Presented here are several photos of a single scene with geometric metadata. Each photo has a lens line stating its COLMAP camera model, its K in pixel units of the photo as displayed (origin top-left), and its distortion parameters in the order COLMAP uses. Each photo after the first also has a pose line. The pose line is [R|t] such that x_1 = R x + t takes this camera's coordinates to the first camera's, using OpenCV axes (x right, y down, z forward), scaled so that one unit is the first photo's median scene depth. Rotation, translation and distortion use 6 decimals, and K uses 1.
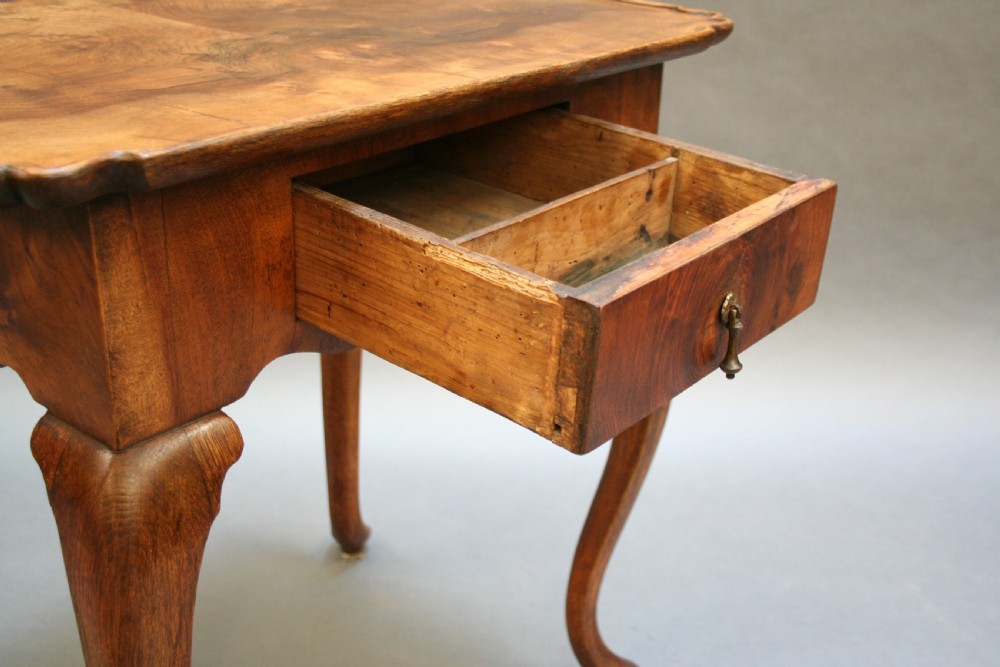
lens RADIAL K [[1136.9, 0, 496.3], [0, 1136.9, 332.6], [0, 0, 1]] dist [-0.011593, 0.000000]
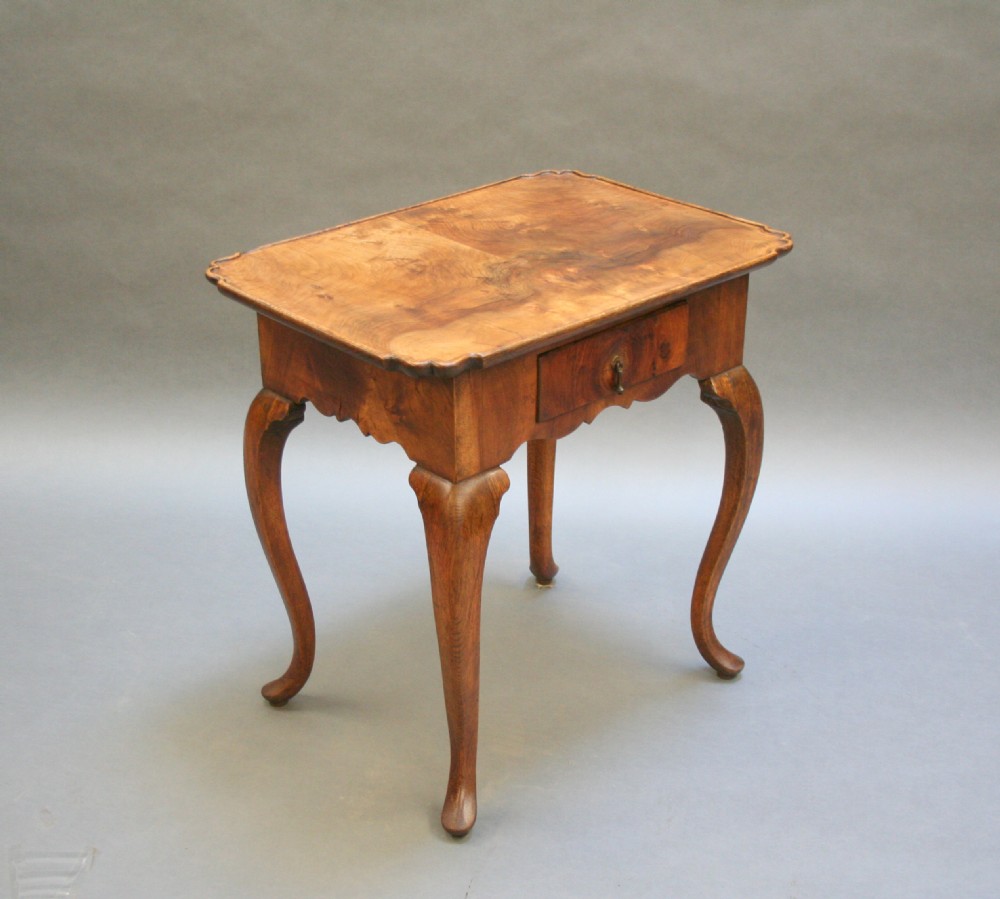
lens RADIAL K [[1565.1, 0, 501.8], [0, 1565.1, 453.3], [0, 0, 1]] dist [-0.012419, 0.000000]
pose [[0.991460, 0.026322, -0.127724, 0.112789], [-0.022428, 0.999242, 0.031831, -0.042000], [0.128465, -0.028695, 0.991299, -1.667233]]
